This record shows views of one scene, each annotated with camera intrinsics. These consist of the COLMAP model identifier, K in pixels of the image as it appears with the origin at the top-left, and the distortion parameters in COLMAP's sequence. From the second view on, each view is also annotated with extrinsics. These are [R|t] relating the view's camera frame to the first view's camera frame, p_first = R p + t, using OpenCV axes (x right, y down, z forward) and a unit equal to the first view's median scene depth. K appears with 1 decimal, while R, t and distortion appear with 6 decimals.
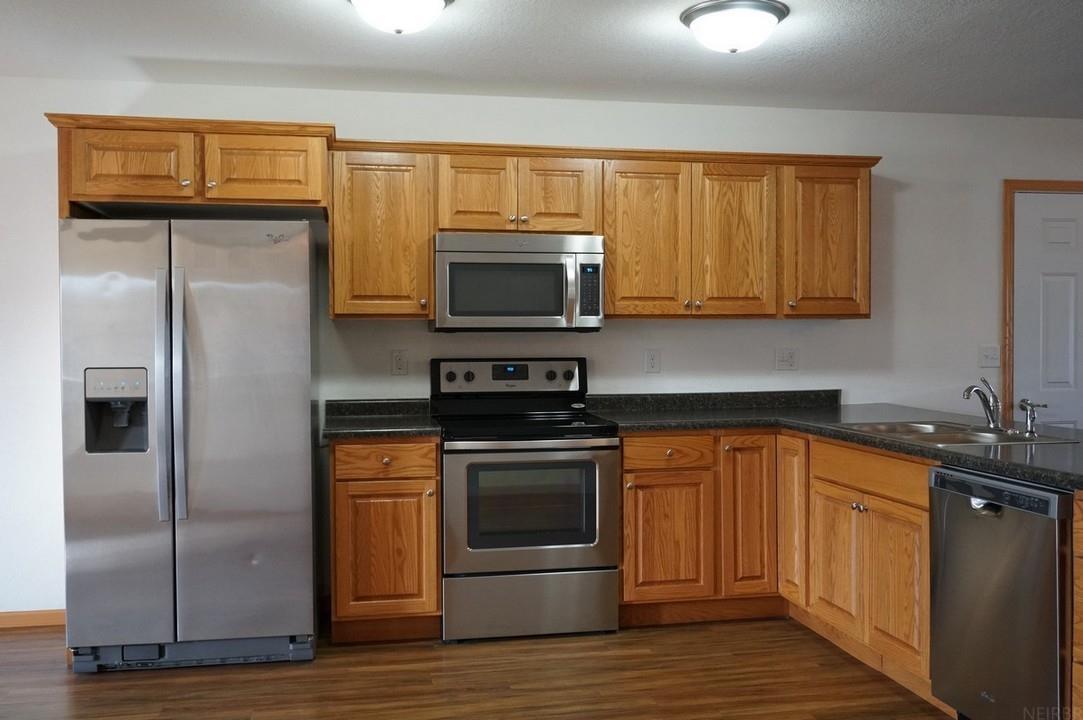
lens RADIAL K [[1001.4, 0, 541.5], [0, 1001.4, 360.0], [0, 0, 1]] dist [-0.006310, -0.008355]
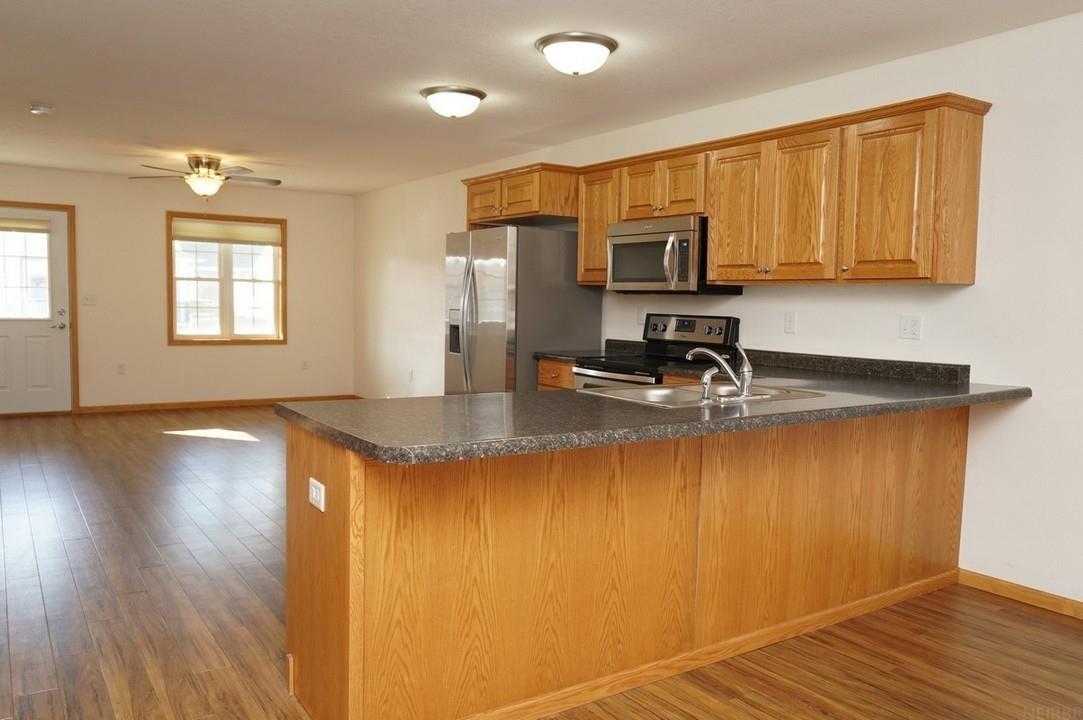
lens RADIAL K [[881.1, 0, 541.5], [0, 881.1, 360.0], [0, 0, 1]] dist [-0.015268, -0.003530]
pose [[0.357614, 0.075691, -0.930797, 0.985327], [-0.041470, 0.997014, 0.065143, -0.010497], [0.932948, 0.015304, 0.359685, 0.431915]]
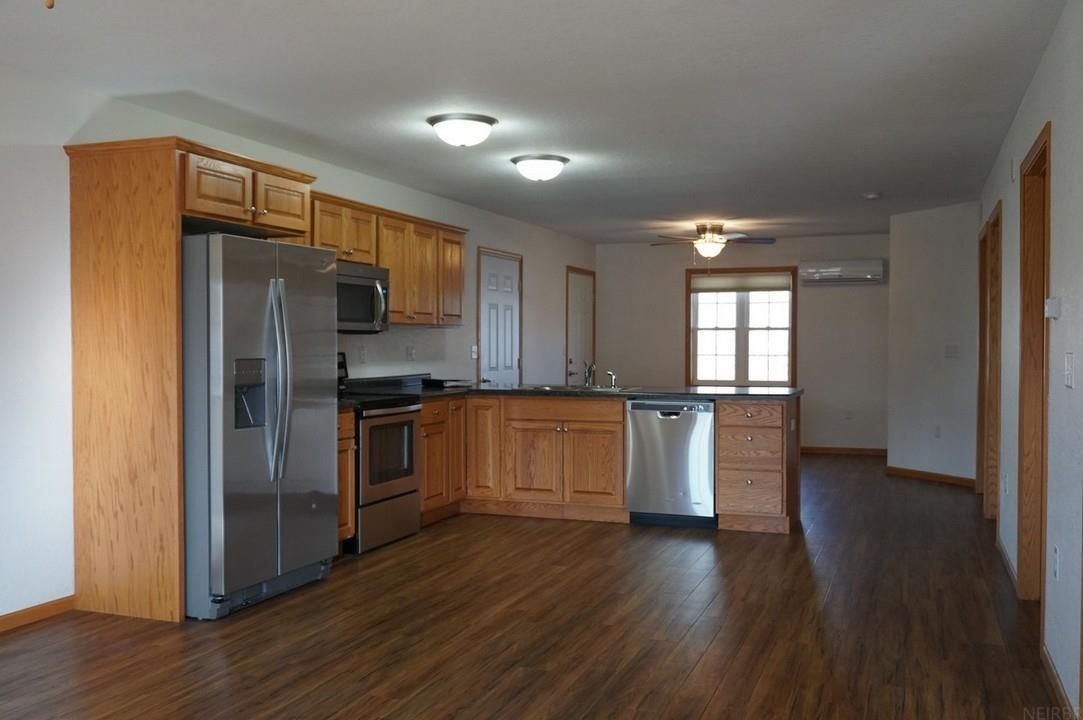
lens RADIAL K [[1001.4, 0, 541.5], [0, 1001.4, 360.0], [0, 0, 1]] dist [-0.006310, -0.008355]
pose [[0.525103, -0.010954, 0.850968, -1.038695], [0.017356, 0.999847, 0.002161, 0.010260], [-0.850861, 0.013635, 0.525213, 0.041551]]
